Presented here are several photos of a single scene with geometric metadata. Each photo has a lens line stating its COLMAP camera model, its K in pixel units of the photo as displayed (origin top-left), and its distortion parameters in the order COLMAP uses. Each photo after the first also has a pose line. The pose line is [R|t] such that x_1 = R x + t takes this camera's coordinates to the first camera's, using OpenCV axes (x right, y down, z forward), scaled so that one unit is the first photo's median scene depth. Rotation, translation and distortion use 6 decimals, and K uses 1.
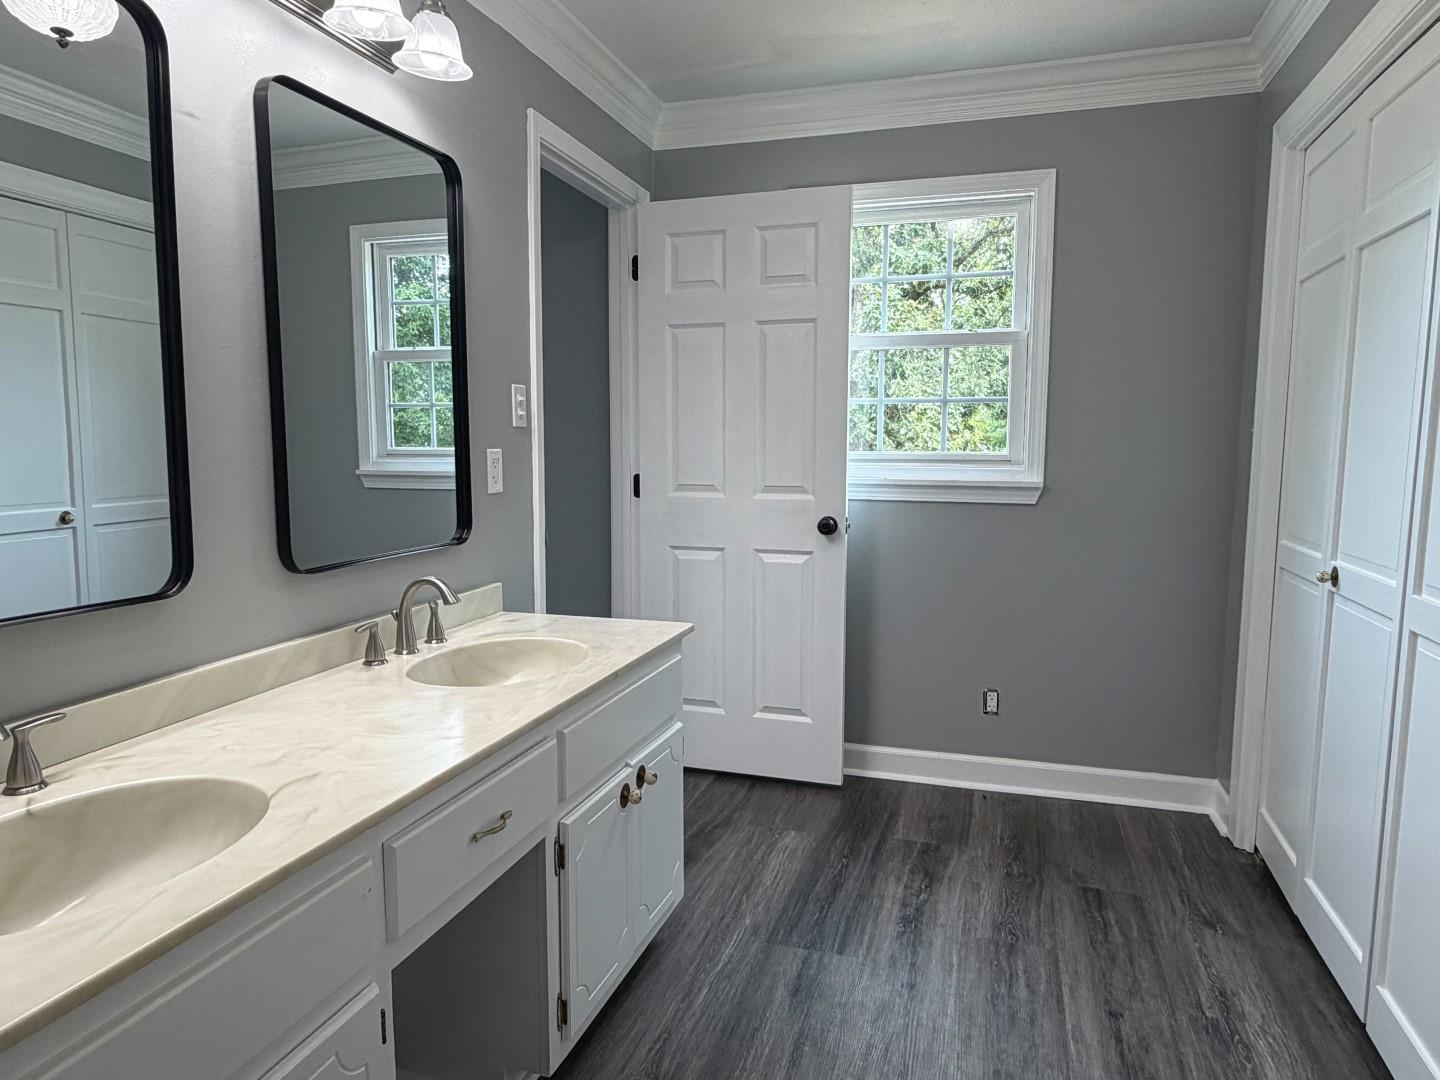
lens RADIAL K [[917.0, 0, 720.0], [0, 917.0, 540.0], [0, 0, 1]] dist [0.002214, 0.000473]
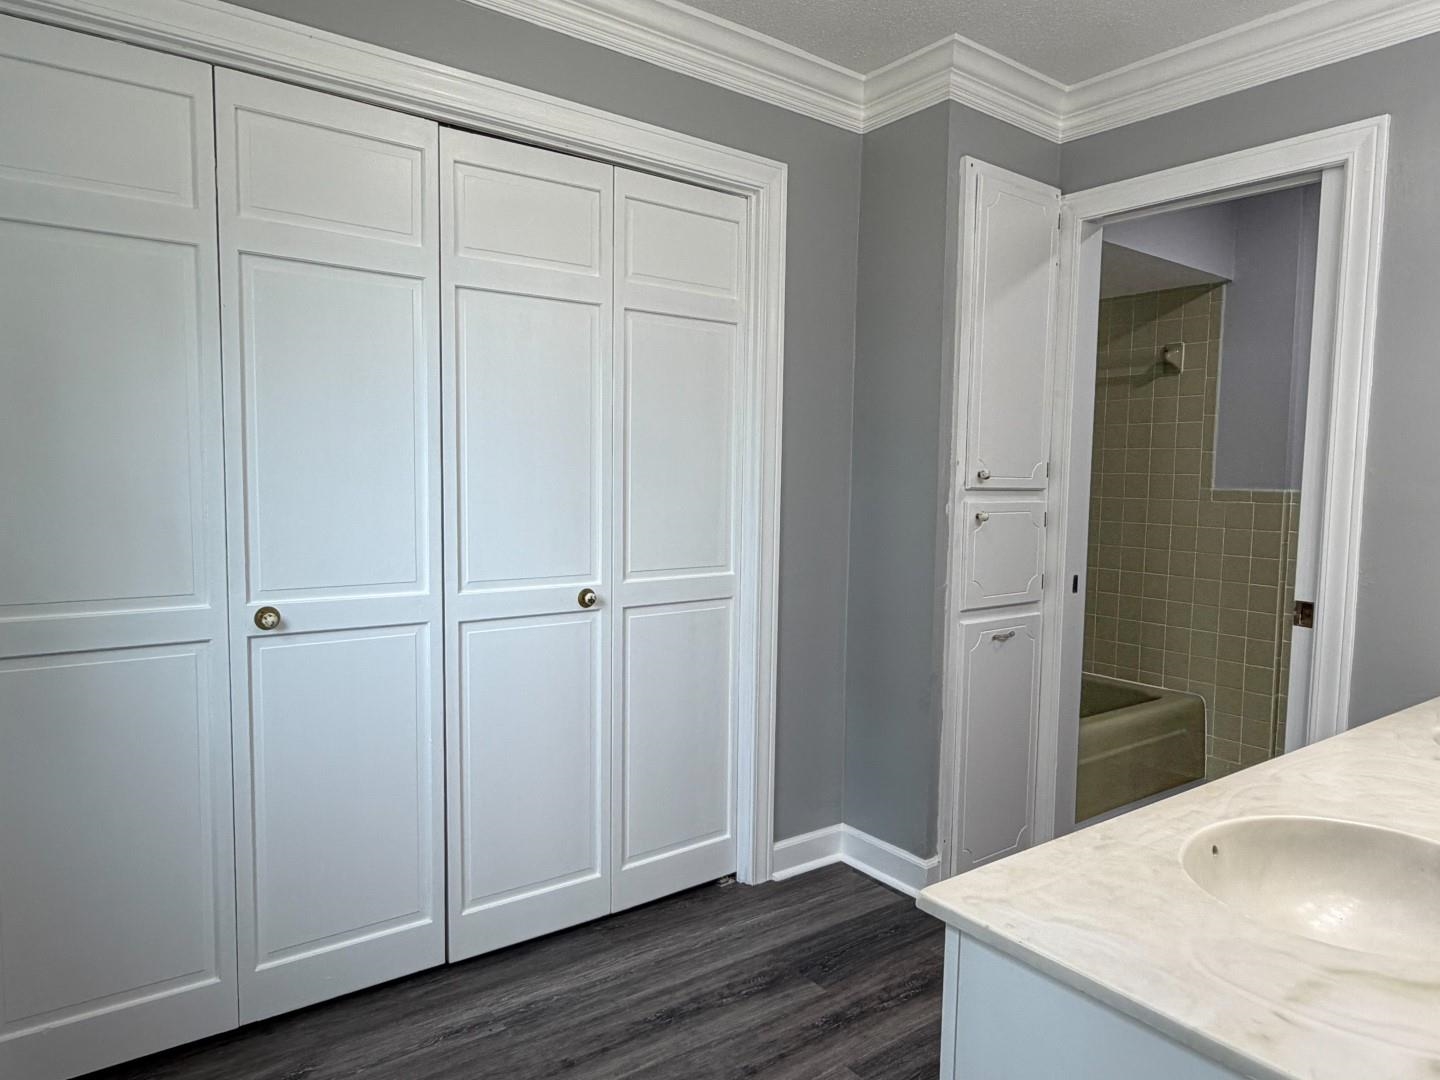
lens RADIAL K [[917.0, 0, 720.0], [0, 917.0, 540.0], [0, 0, 1]] dist [0.002214, 0.000473]
pose [[-0.803367, -0.055338, 0.592908, -0.246937], [0.052414, 0.985237, 0.162973, -0.179569], [-0.593174, 0.162004, -0.788606, 1.619381]]
